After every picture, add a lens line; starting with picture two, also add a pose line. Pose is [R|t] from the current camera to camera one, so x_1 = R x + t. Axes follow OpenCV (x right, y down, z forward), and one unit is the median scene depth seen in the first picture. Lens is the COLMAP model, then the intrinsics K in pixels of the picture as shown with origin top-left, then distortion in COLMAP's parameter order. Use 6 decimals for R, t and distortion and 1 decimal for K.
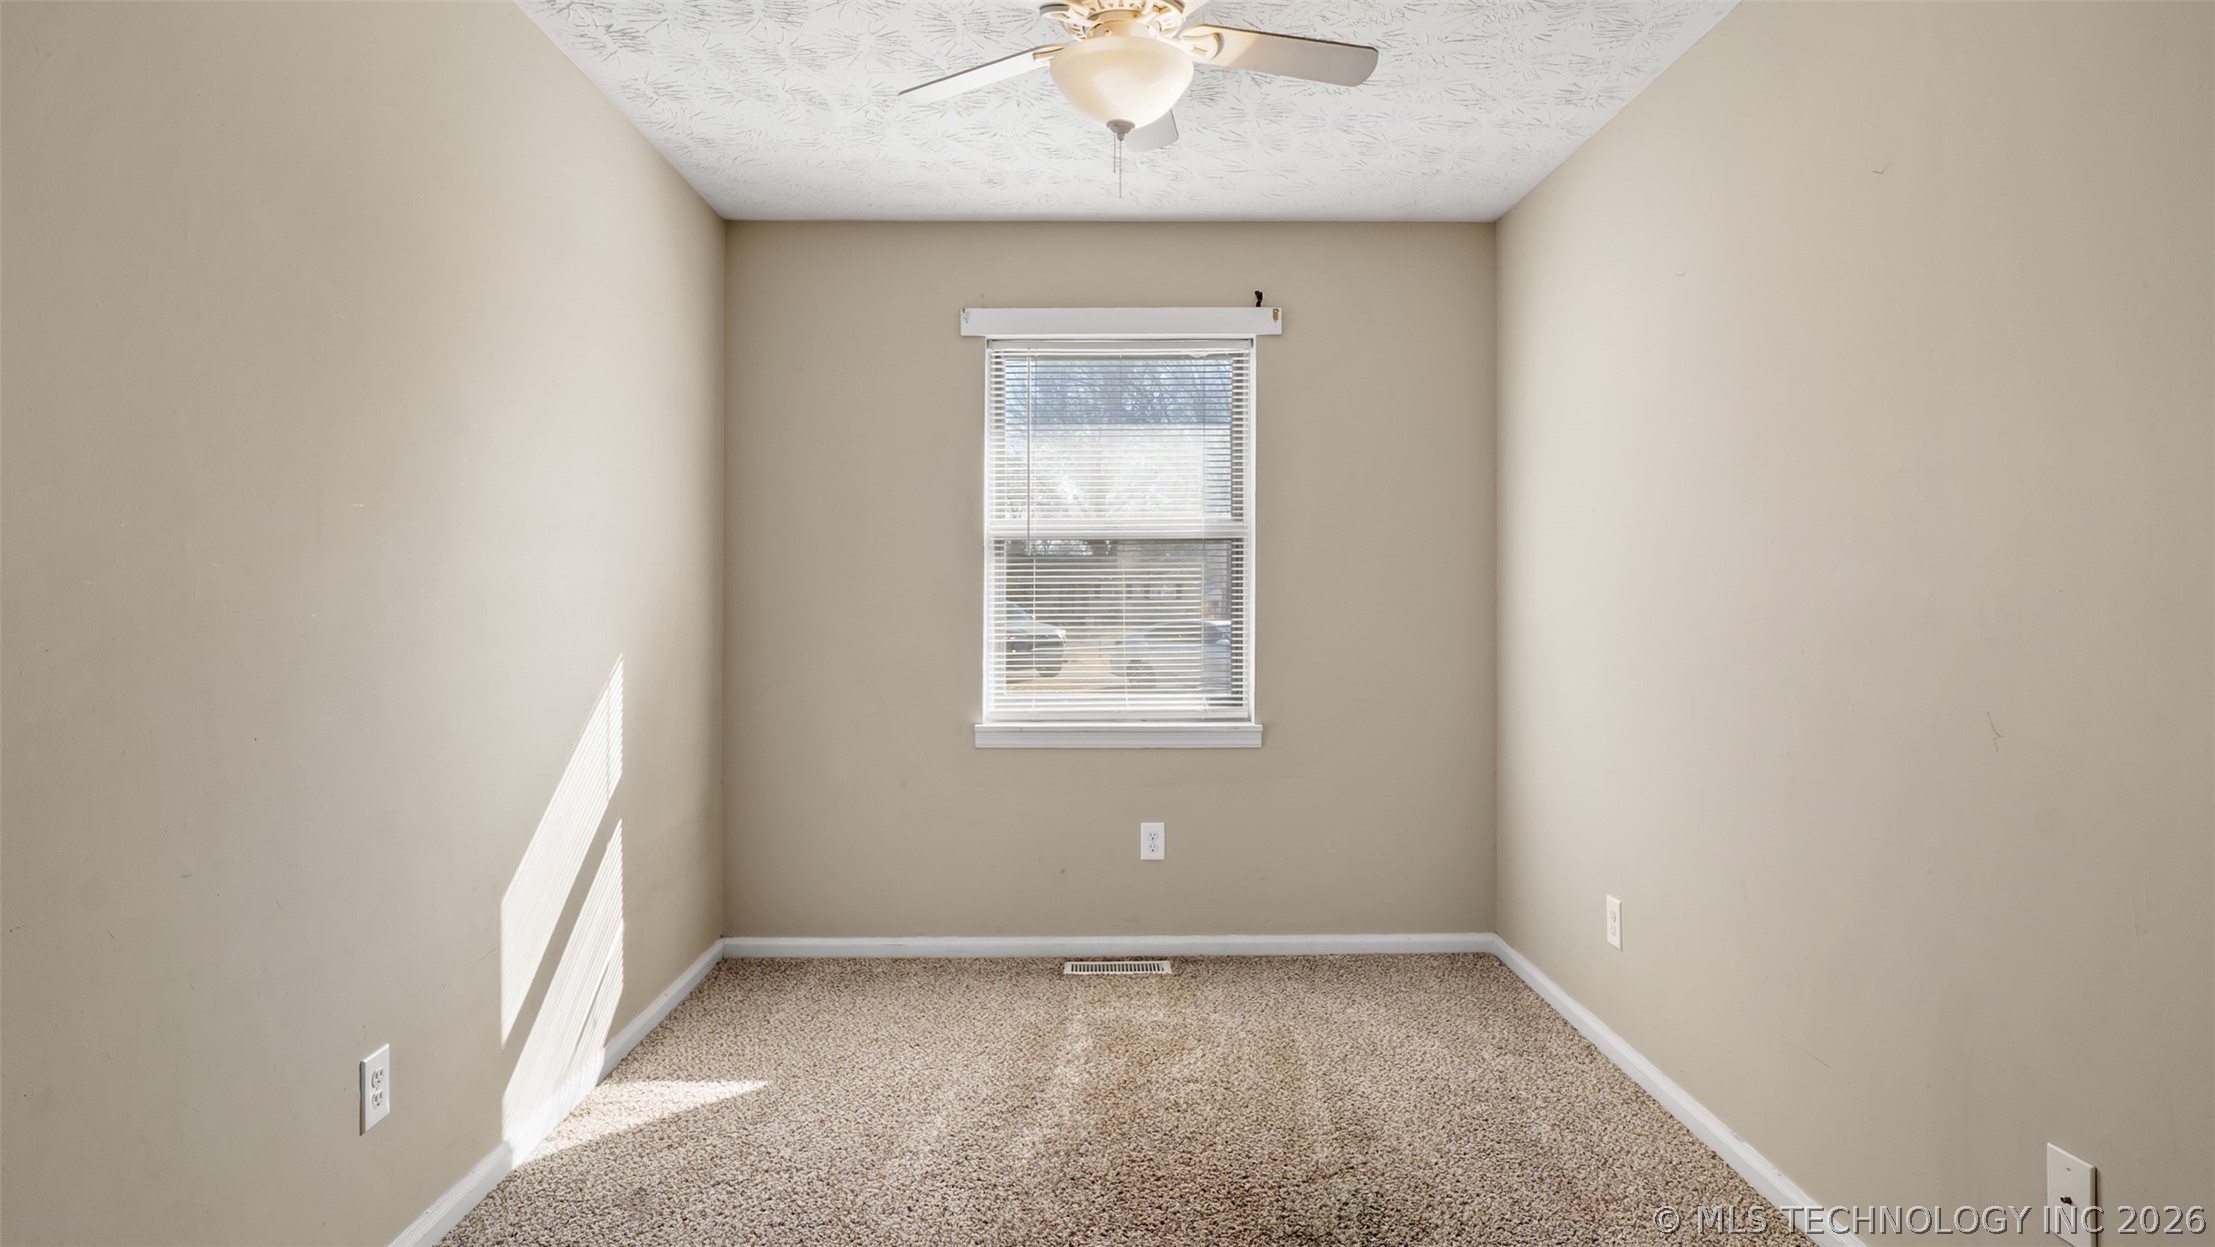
lens RADIAL K [[1196.7, 0, 1023.8], [0, 1196.7, 571.3], [0, 0, 1]] dist [-0.002144, -0.003368]
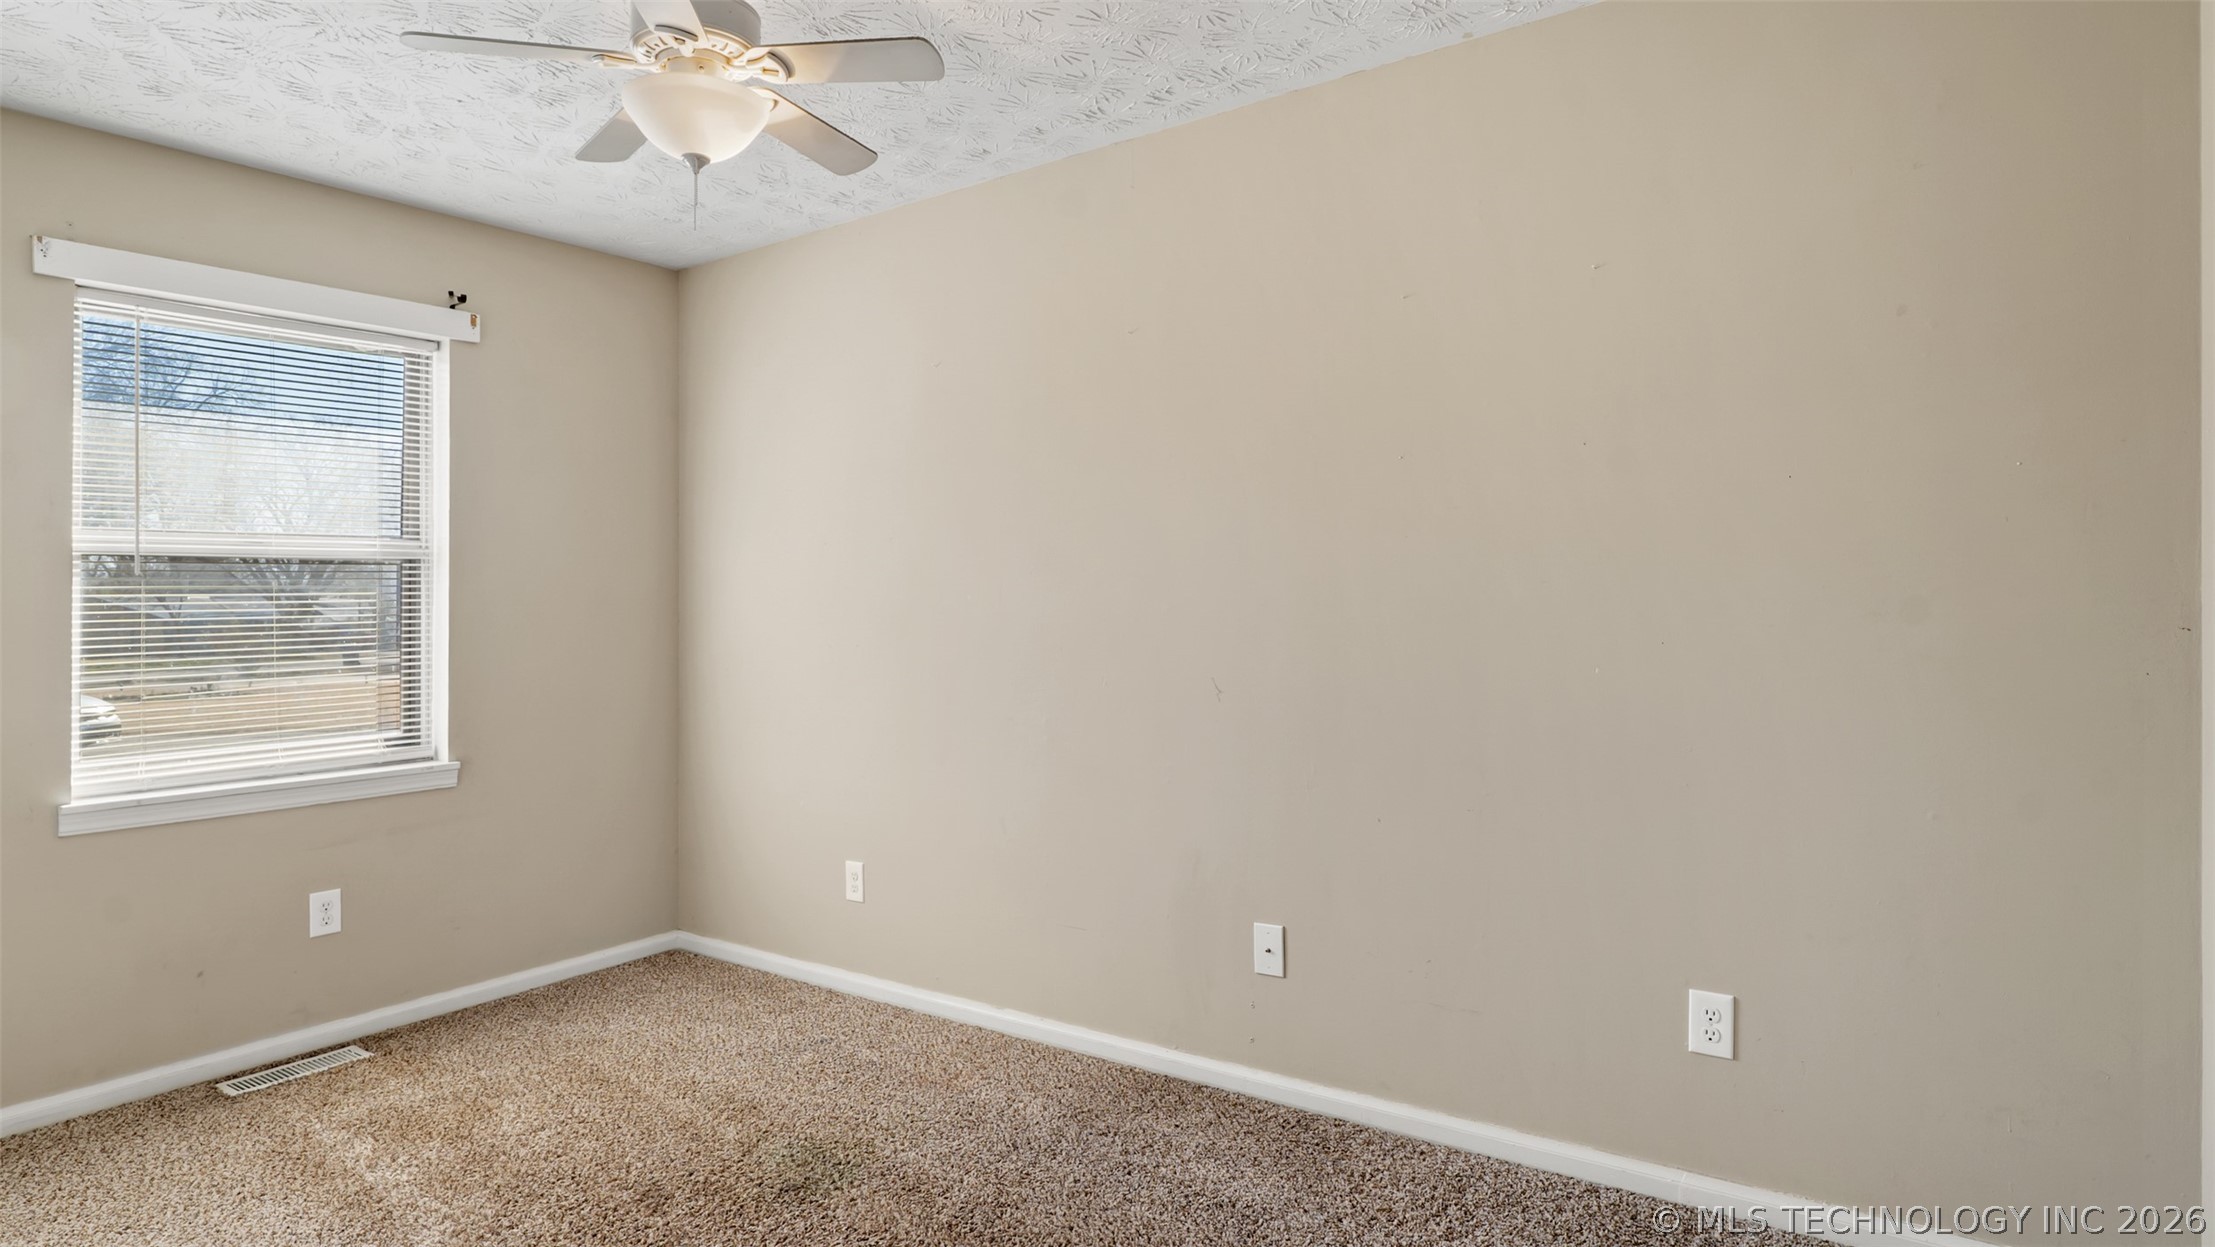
lens RADIAL K [[1196.7, 0, 1094.1], [0, 1196.7, 604.2], [0, 0, 1]] dist [-0.002144, -0.003368]
pose [[0.603804, -0.009994, 0.797070, -0.242925], [0.004635, 0.999949, 0.009027, 0.000470], [-0.797120, -0.001756, 0.603819, 0.050510]]
